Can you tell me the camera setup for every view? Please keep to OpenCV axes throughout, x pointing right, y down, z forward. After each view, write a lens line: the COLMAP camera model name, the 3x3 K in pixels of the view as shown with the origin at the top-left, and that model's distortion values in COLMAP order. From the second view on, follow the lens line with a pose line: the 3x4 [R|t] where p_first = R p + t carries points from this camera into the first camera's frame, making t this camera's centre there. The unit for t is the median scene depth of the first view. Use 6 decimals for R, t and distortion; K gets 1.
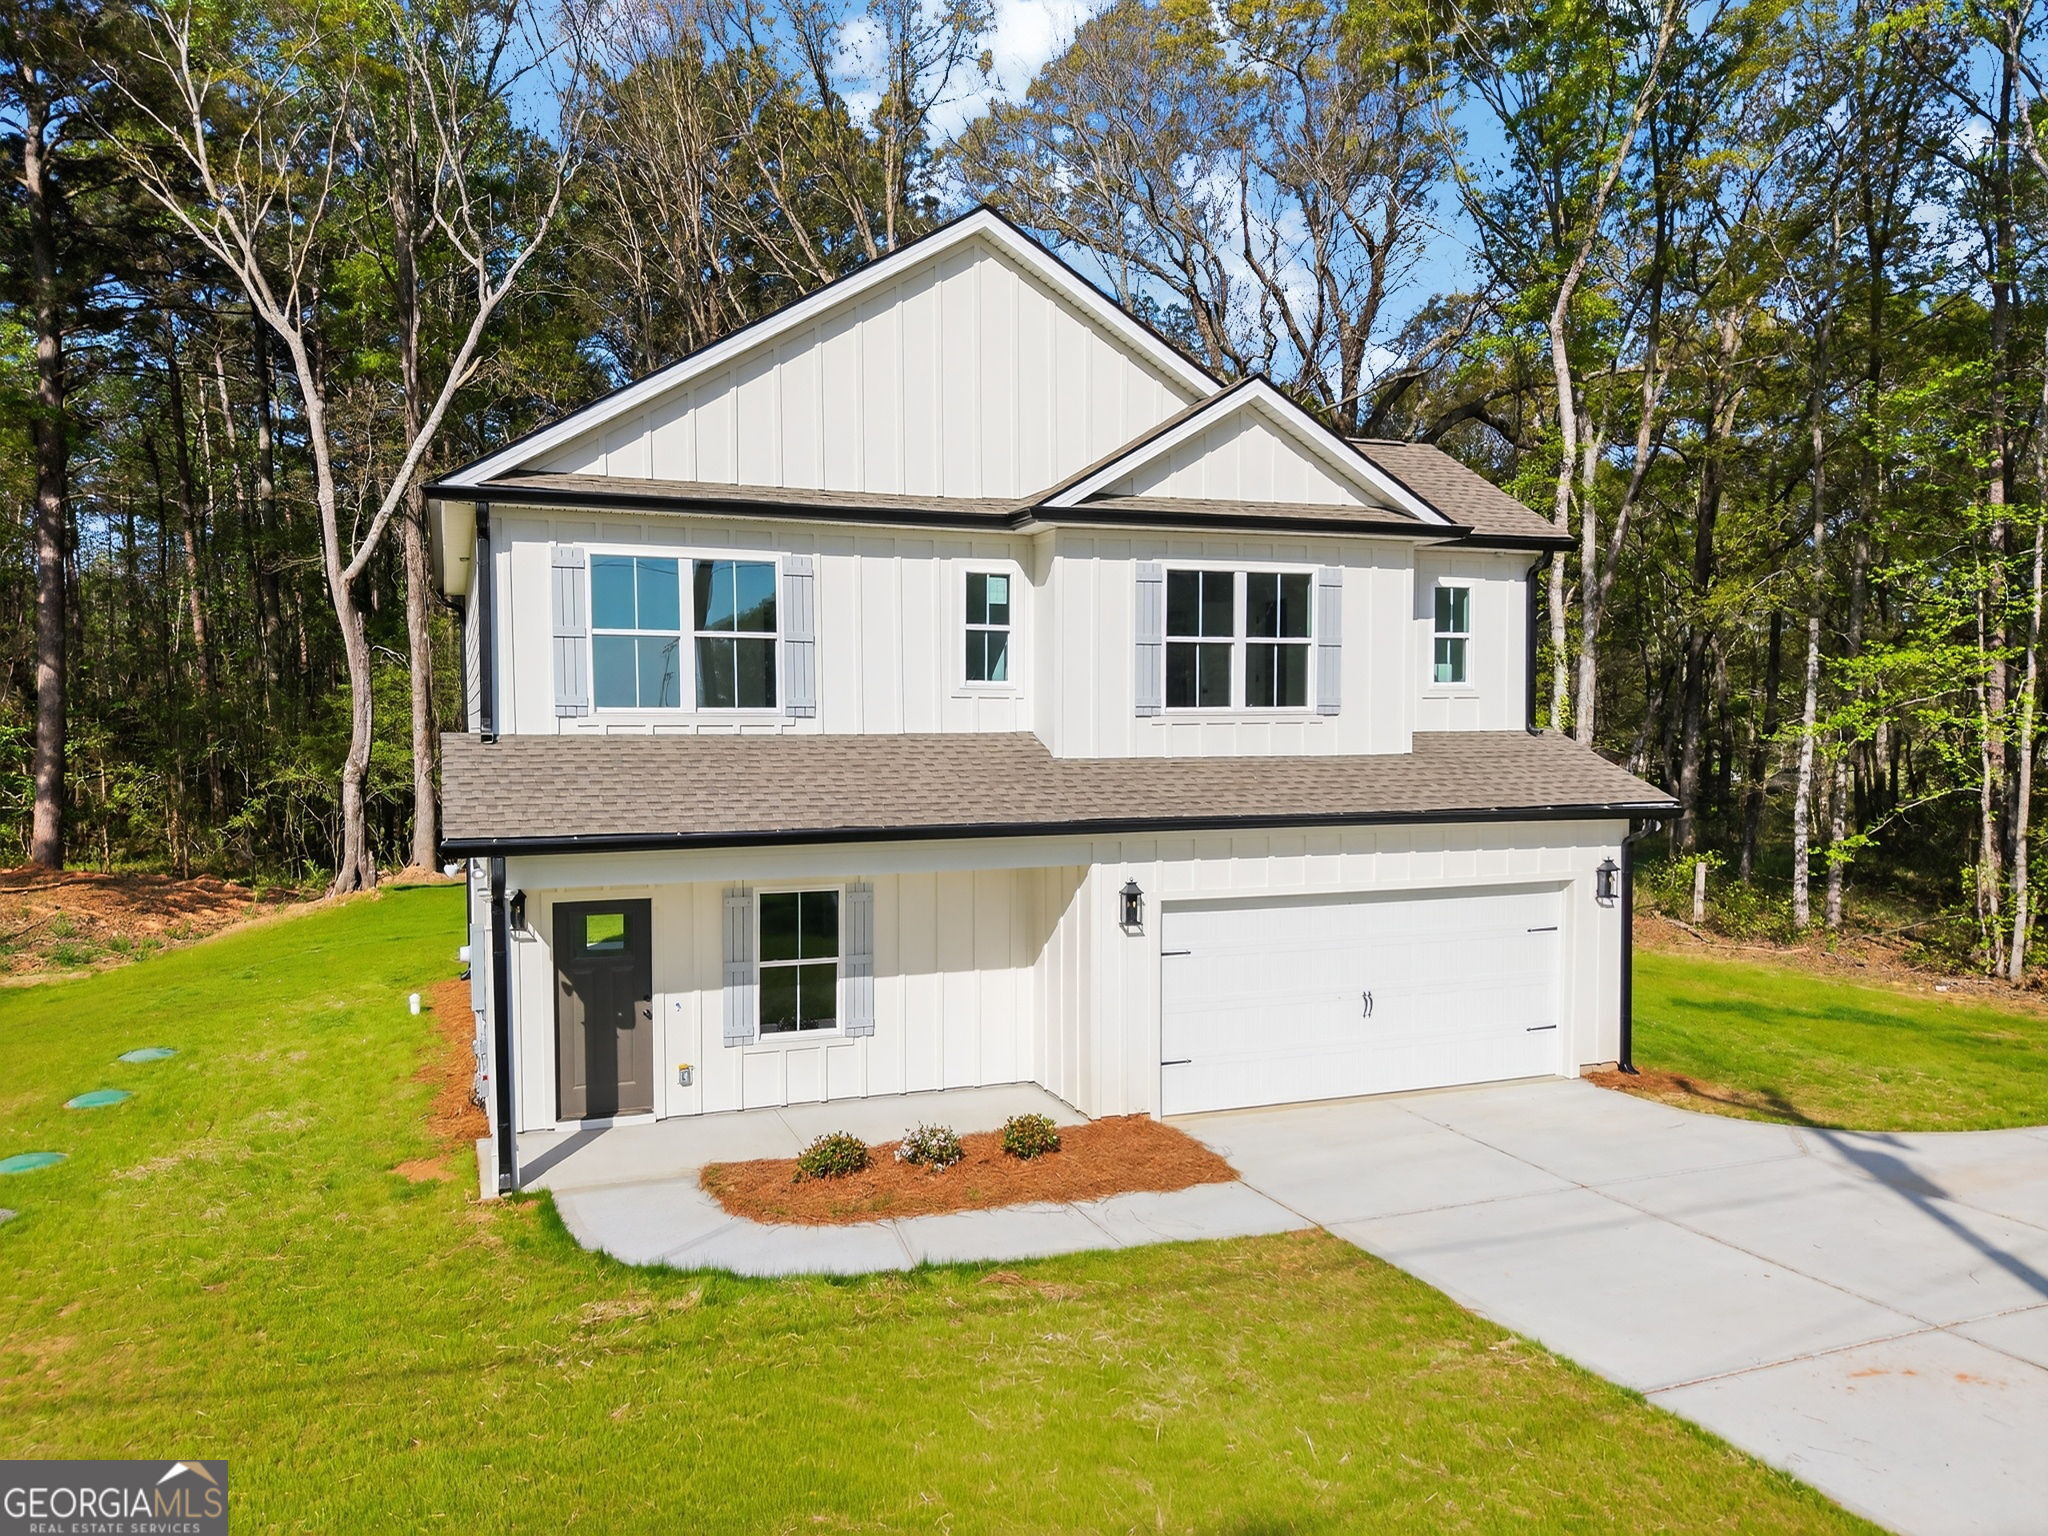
lens RADIAL K [[1519.8, 0, 981.3], [0, 1519.8, 813.7], [0, 0, 1]] dist [0.010656, -0.004580]
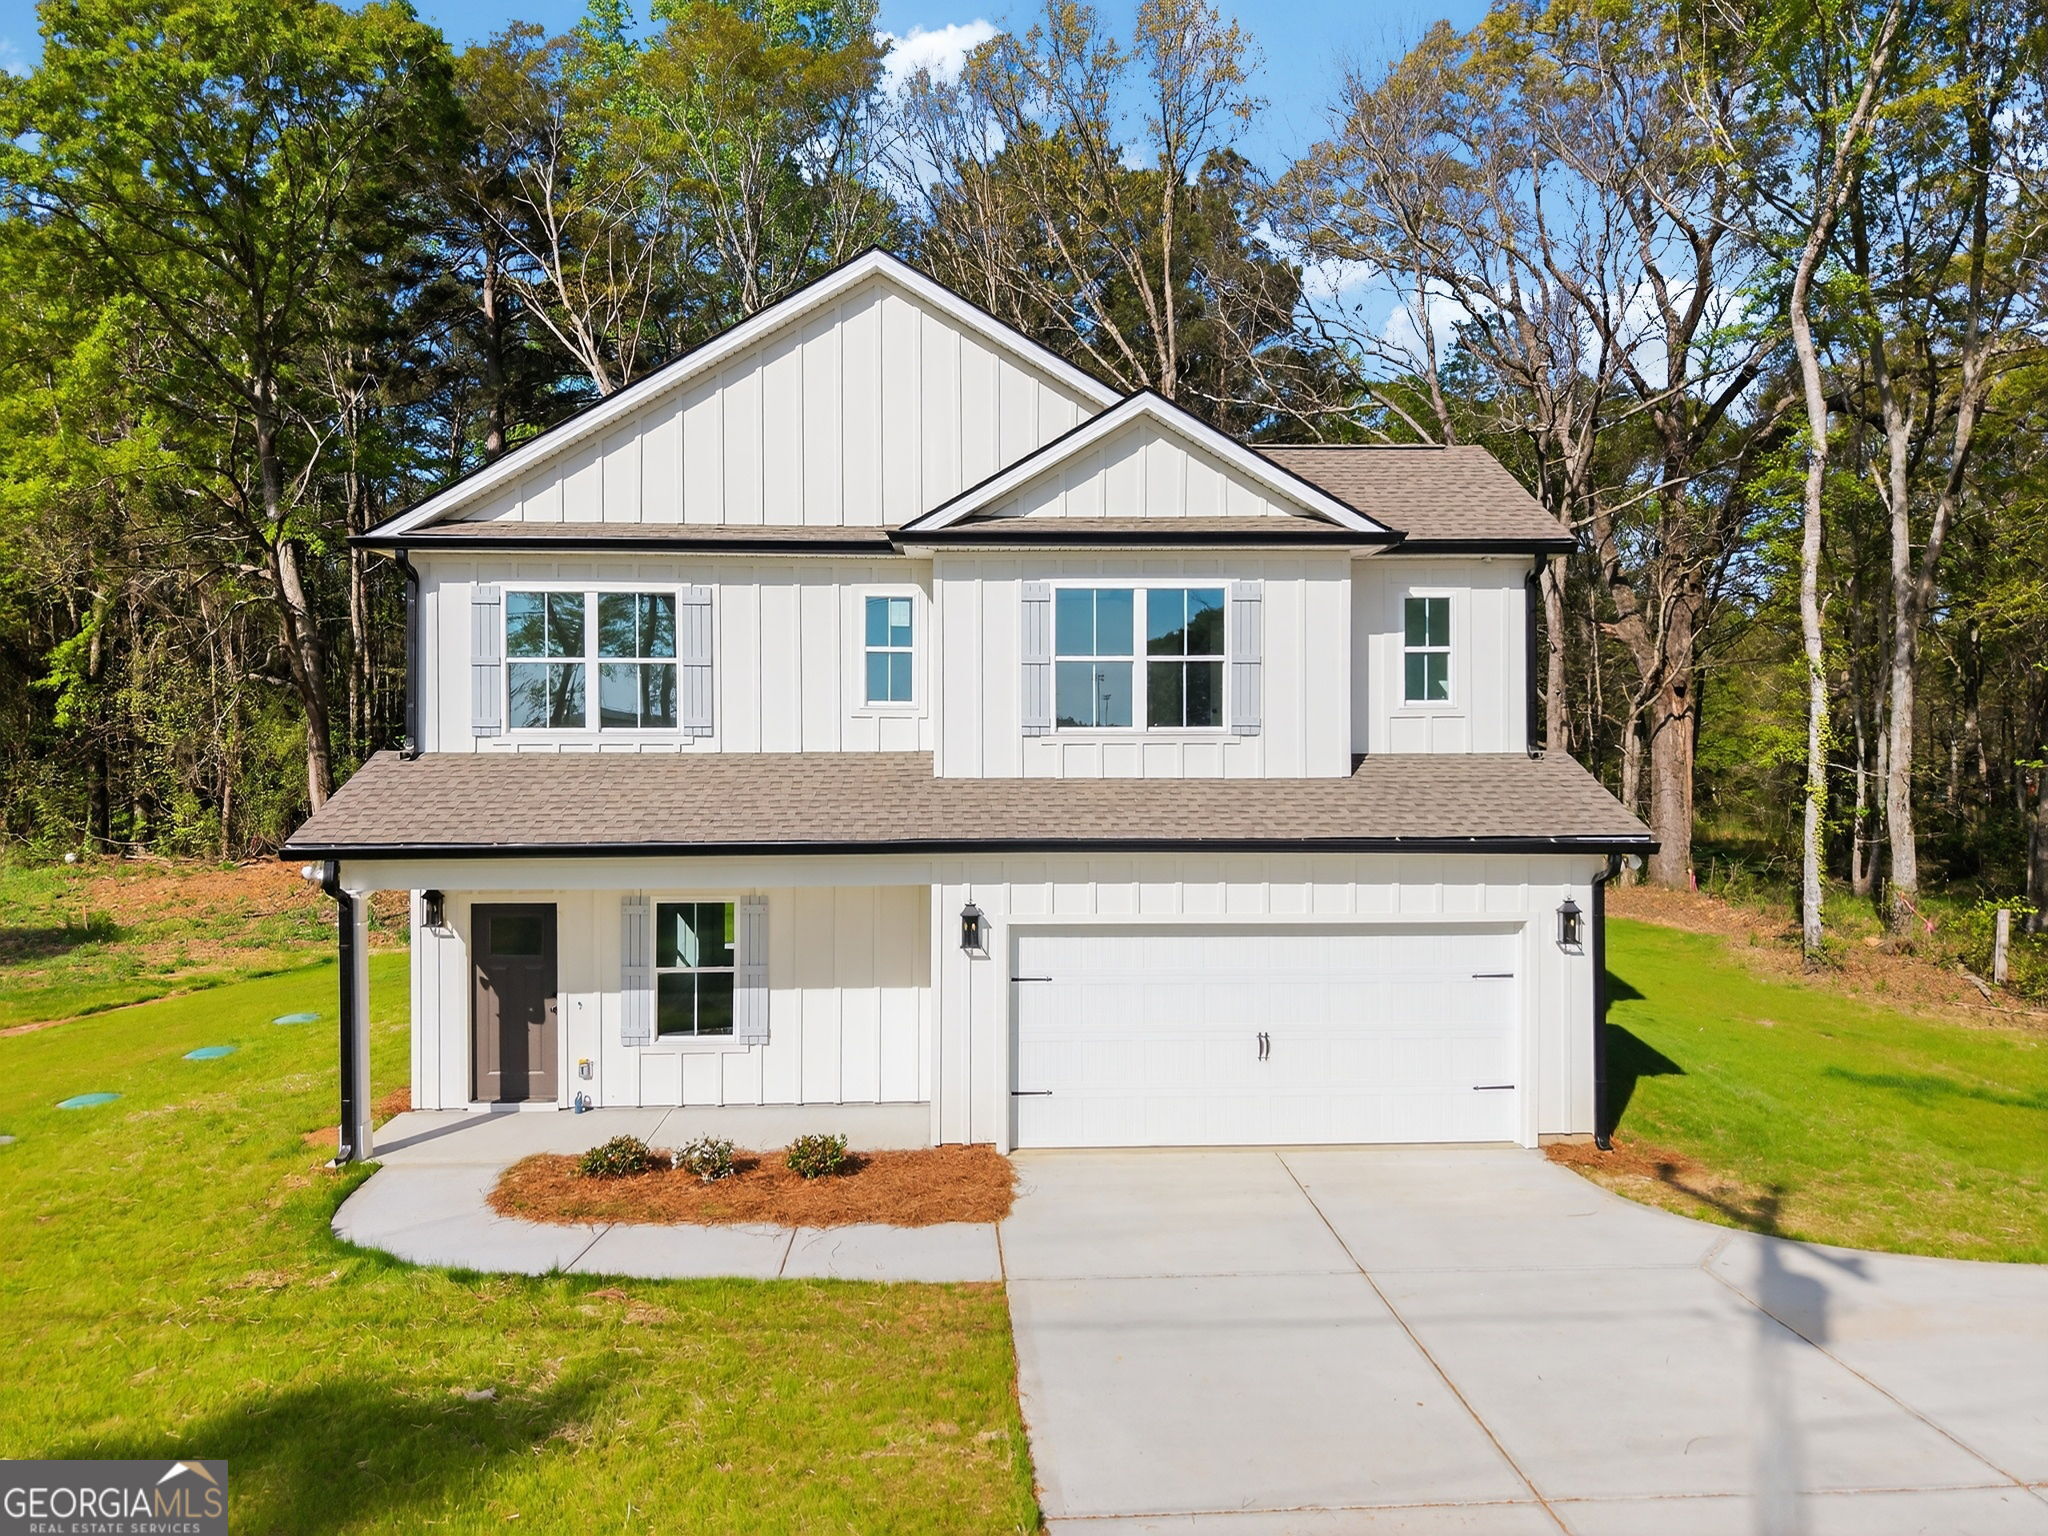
lens RADIAL K [[1427.8, 0, 1001.0], [0, 1427.8, 760.4], [0, 0, 1]] dist [0.005150, 0.000853]
pose [[0.948166, 0.005750, -0.317722, 0.391242], [-0.021239, 0.998747, -0.045307, -0.006623], [0.317064, 0.049707, 0.947101, 0.120166]]
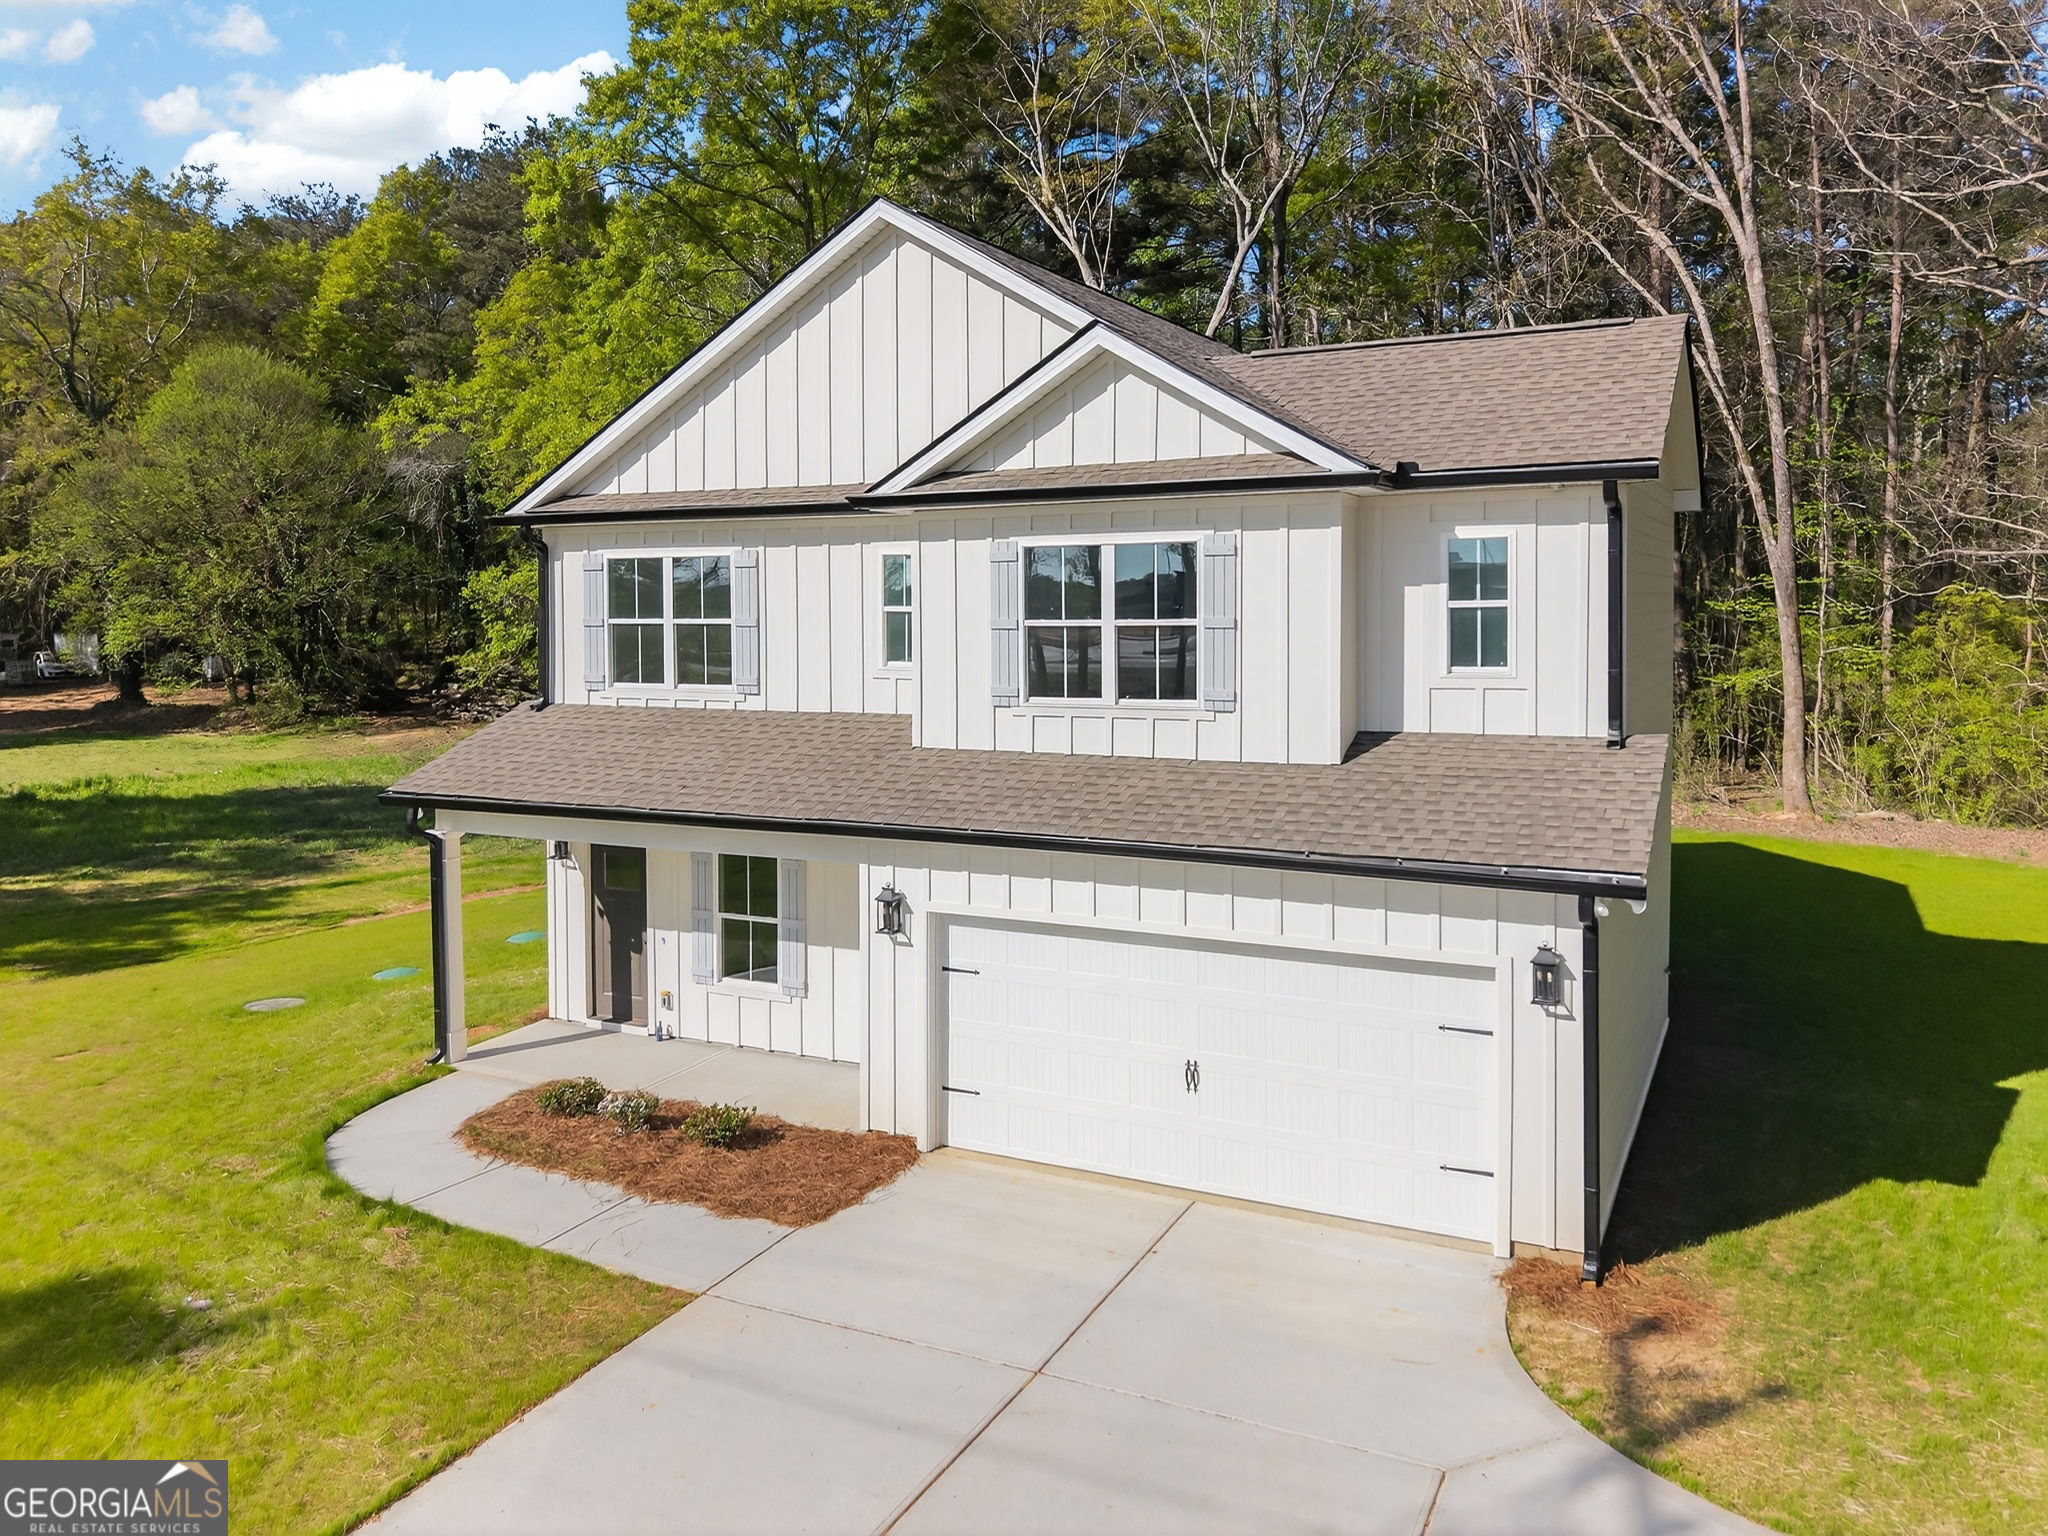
lens RADIAL K [[1519.8, 0, 1019.9], [0, 1519.8, 634.2], [0, 0, 1]] dist [0.010656, -0.004580]
pose [[0.669634, 0.015416, -0.742531, 0.814310], [-0.034647, 0.999344, -0.010498, -0.101035], [0.741882, 0.032757, 0.669729, 0.399556]]
